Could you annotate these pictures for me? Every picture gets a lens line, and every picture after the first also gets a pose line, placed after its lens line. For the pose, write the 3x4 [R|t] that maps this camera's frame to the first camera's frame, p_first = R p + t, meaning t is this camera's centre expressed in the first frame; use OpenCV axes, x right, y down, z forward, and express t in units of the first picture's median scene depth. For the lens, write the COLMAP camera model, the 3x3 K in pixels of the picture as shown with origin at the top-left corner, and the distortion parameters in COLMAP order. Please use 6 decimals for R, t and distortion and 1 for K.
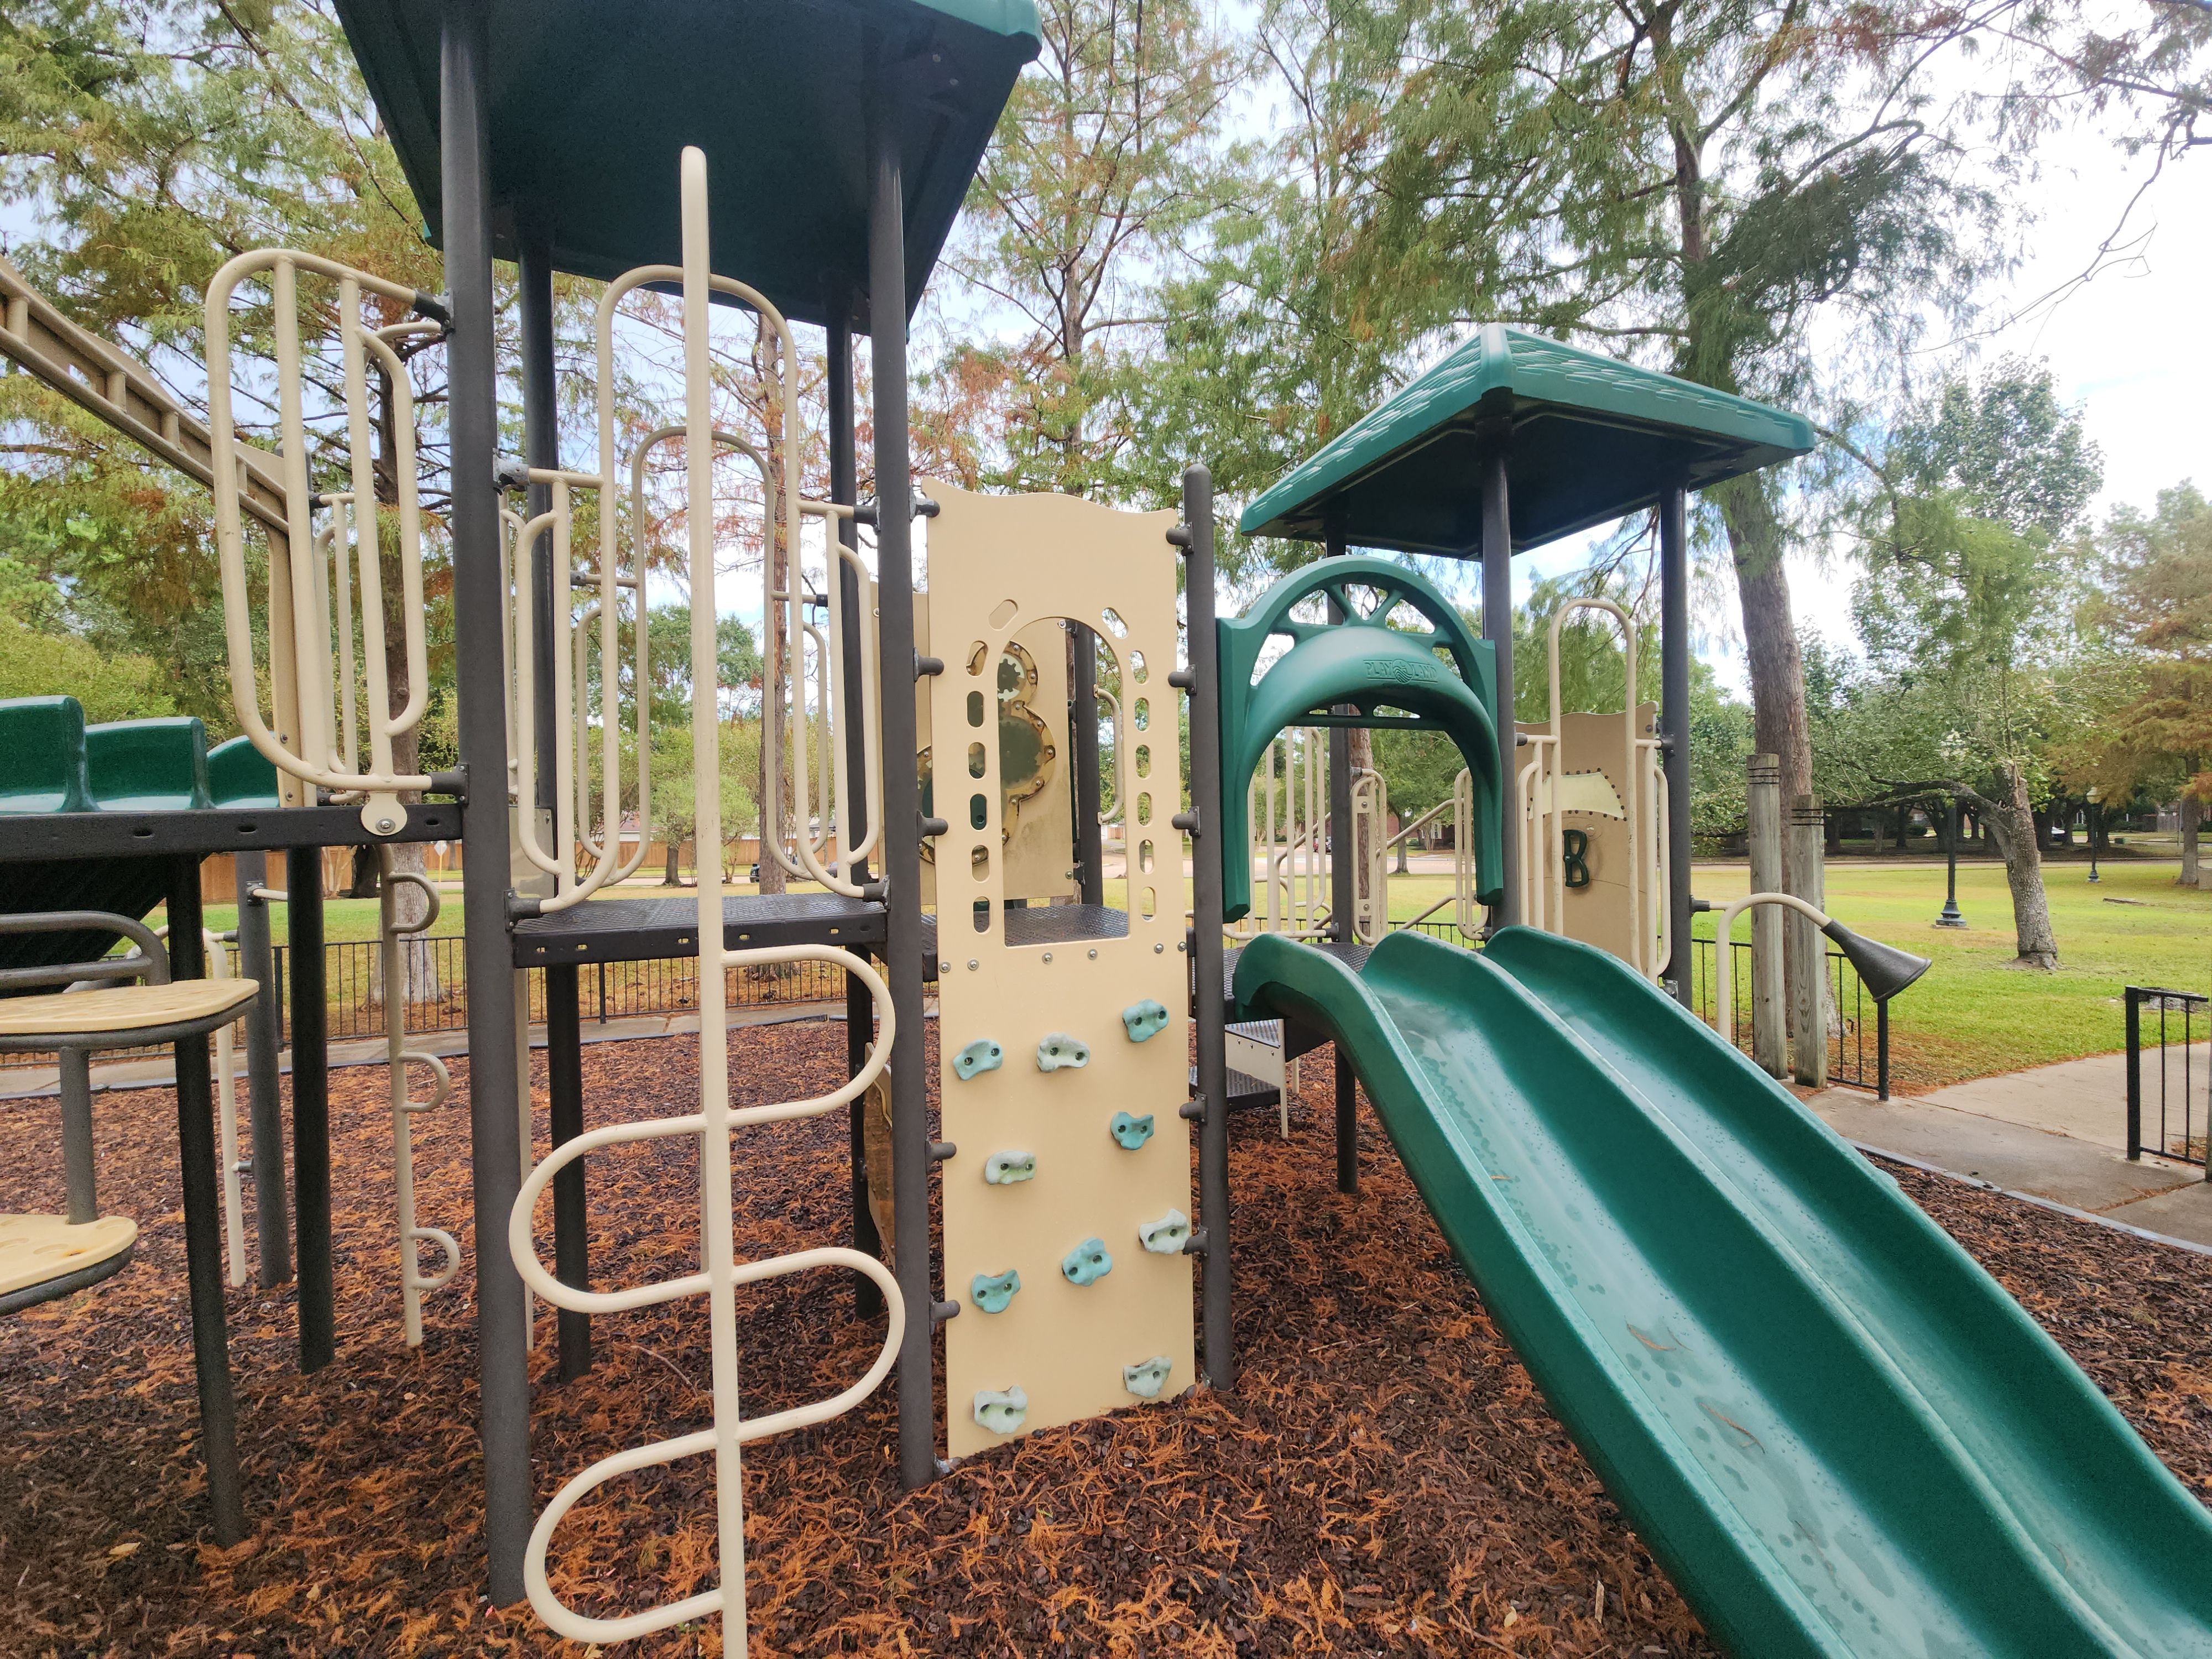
lens RADIAL K [[884.1, 0, 1099.9], [0, 884.1, 832.3], [0, 0, 1]] dist [0.014543, -0.010264]
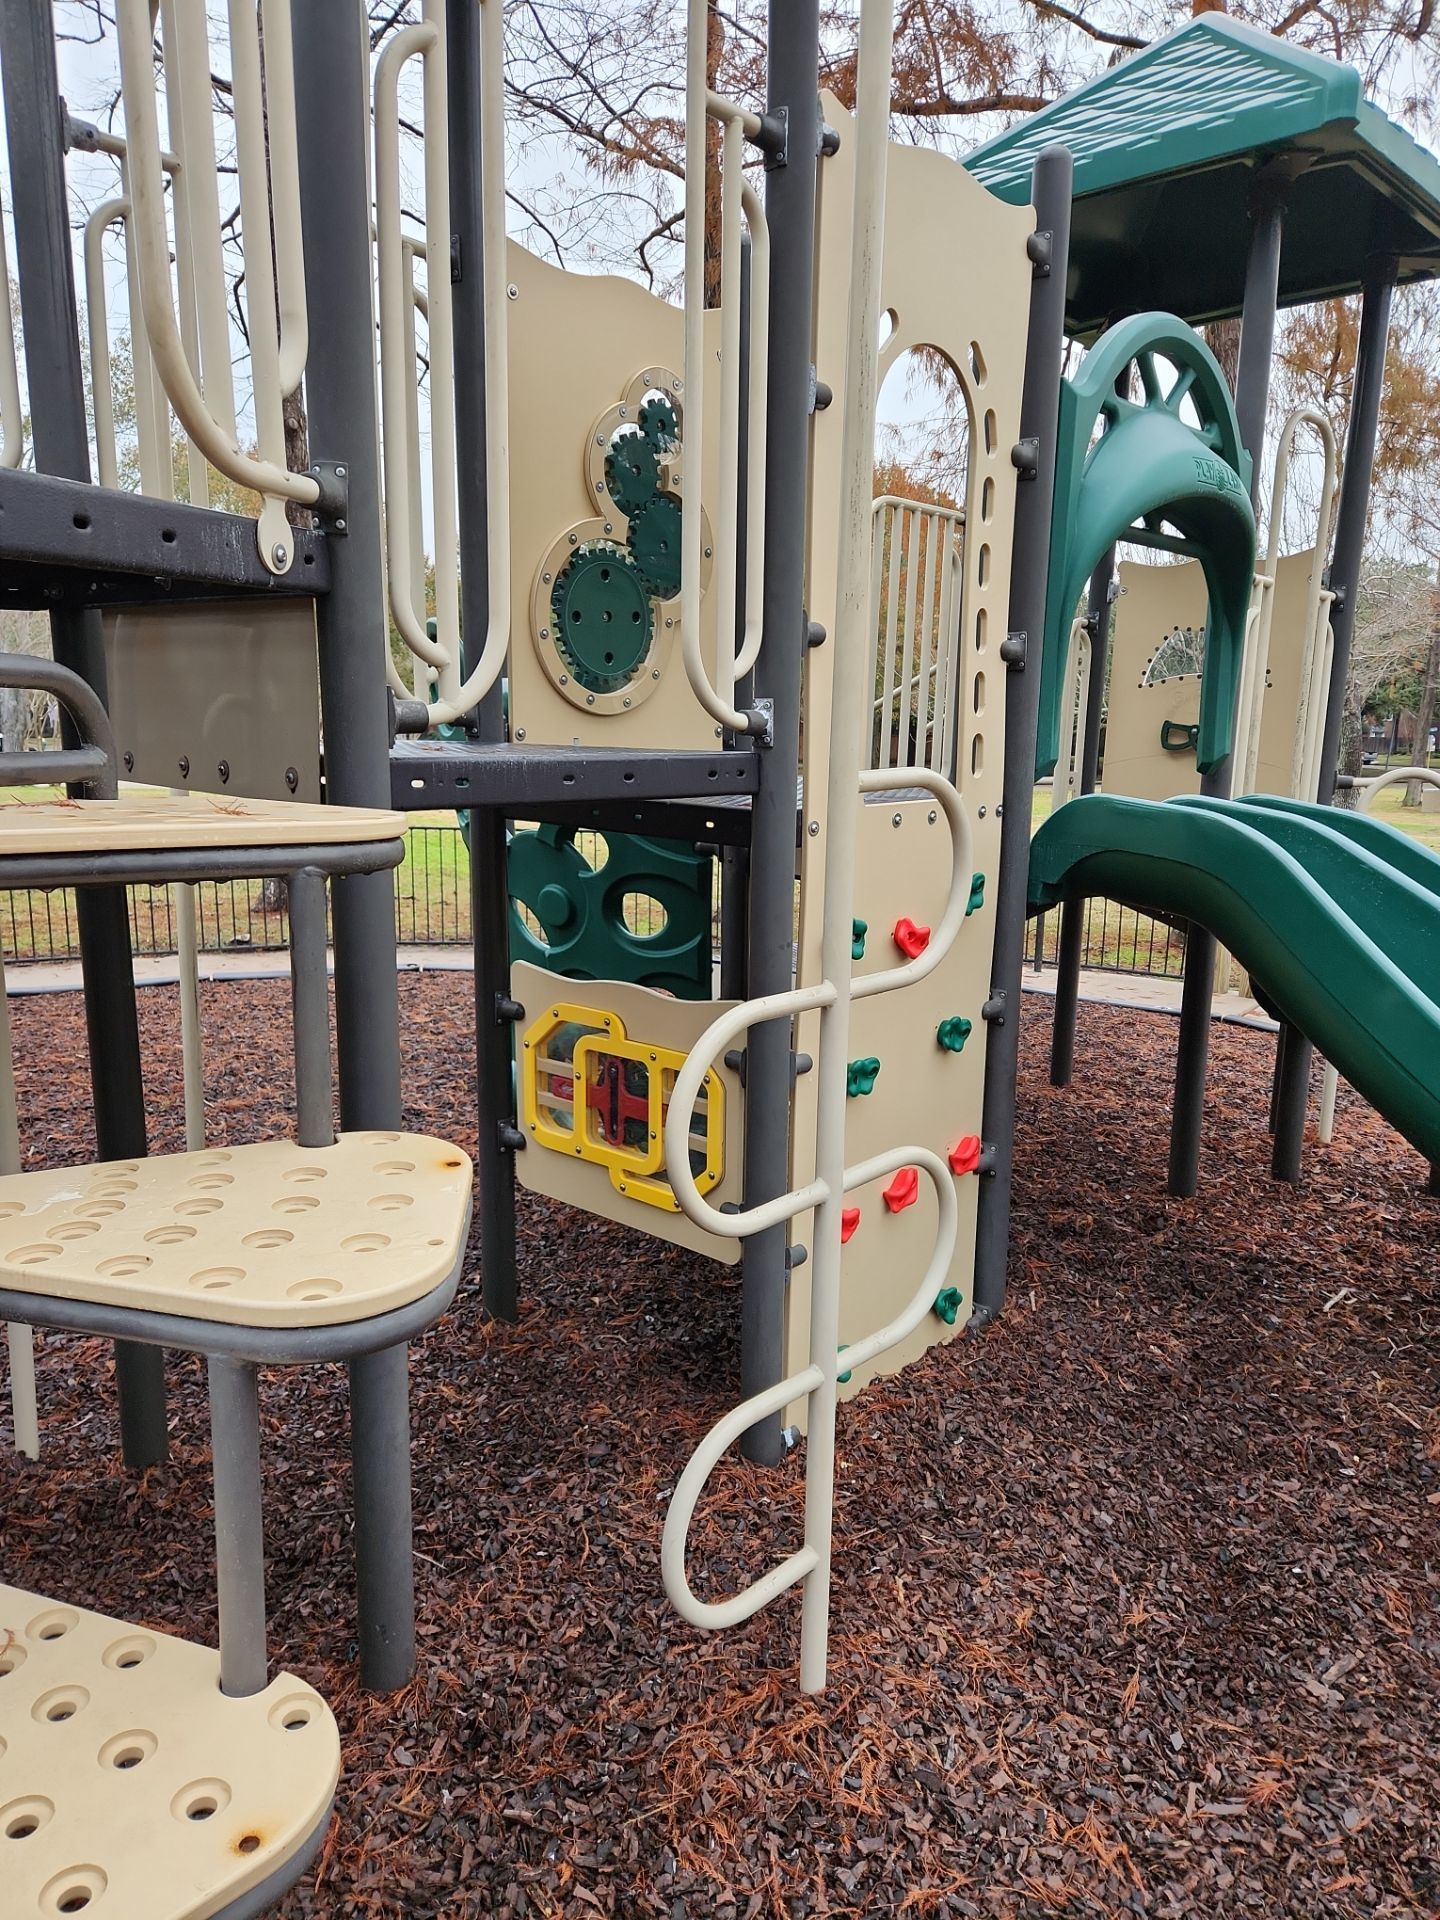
lens RADIAL K [[1262.6, 0, 702.5], [0, 1262.6, 957.7], [0, 0, 1]] dist [0.111663, -0.100670]
pose [[0.912113, -0.046524, 0.407289, -0.646373], [-0.025839, 0.985039, 0.170385, 0.072807], [-0.409123, -0.165935, 0.897265, 0.043683]]
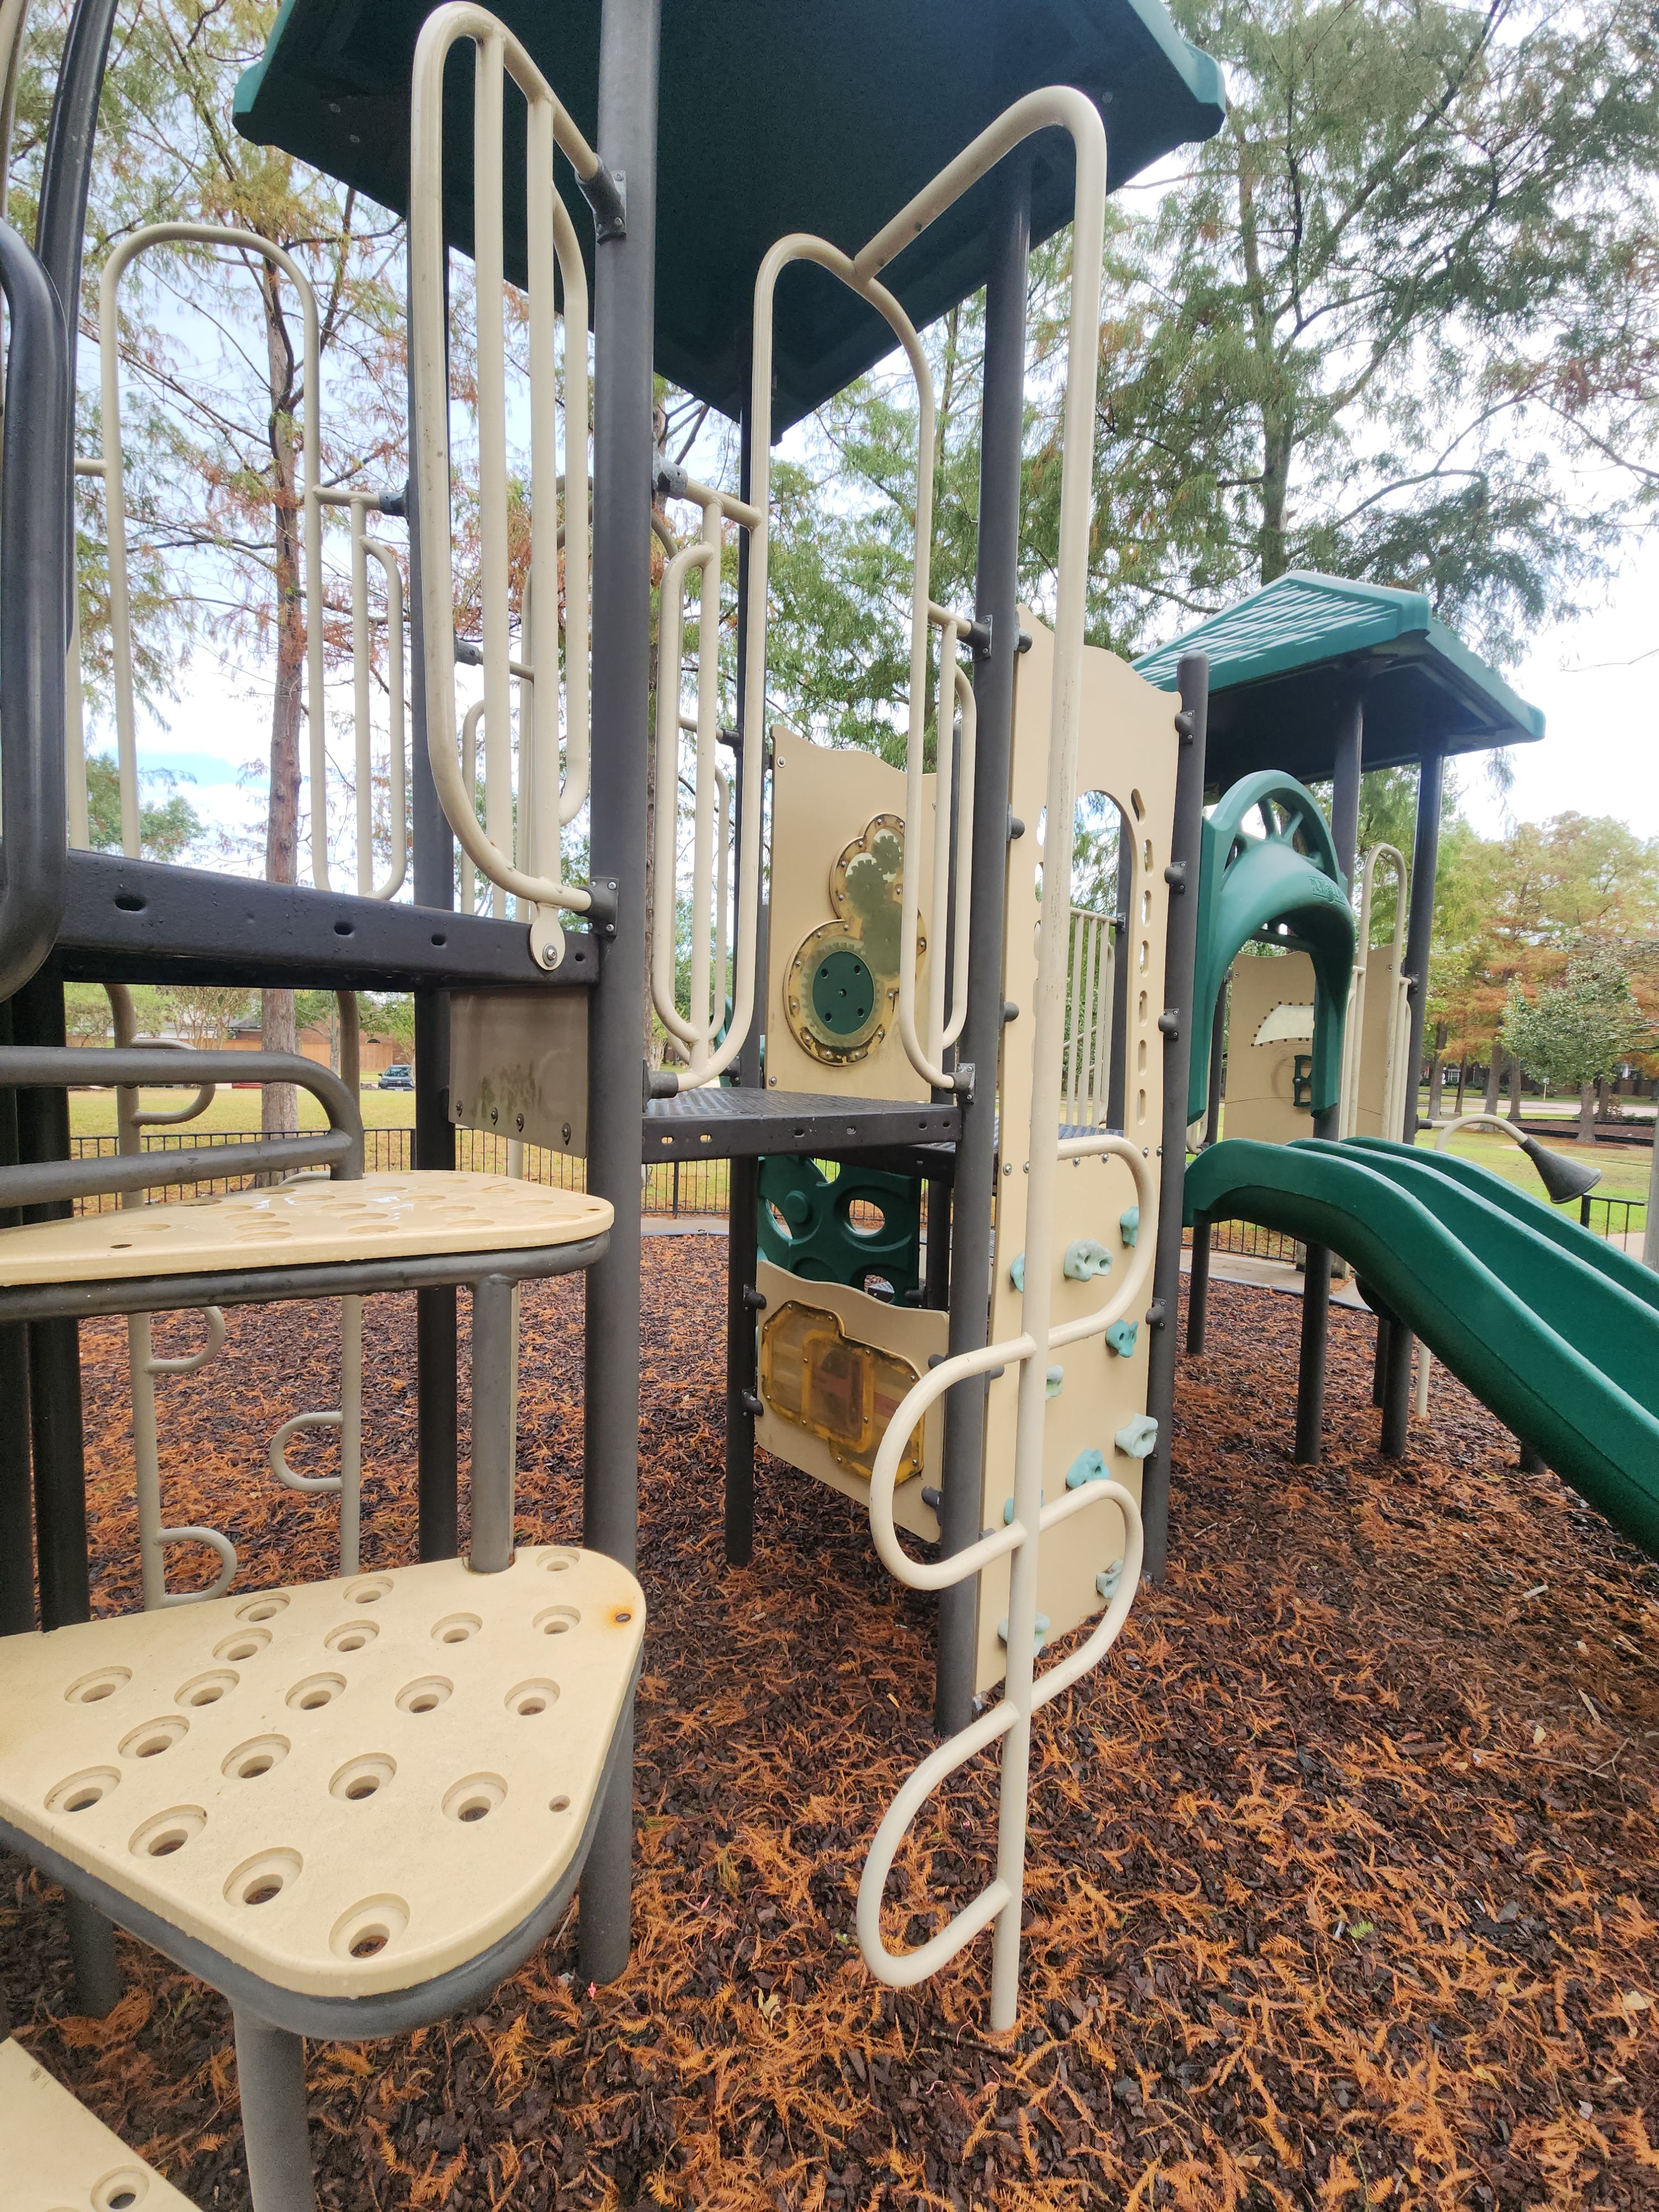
lens RADIAL K [[884.1, 0, 823.2], [0, 884.1, 1104.3], [0, 0, 1]] dist [0.014543, -0.010264]
pose [[0.949416, 0.024273, 0.313081, -0.580453], [-0.041663, 0.997931, 0.048974, 0.046294], [-0.311244, -0.059541, 0.948463, 0.190709]]
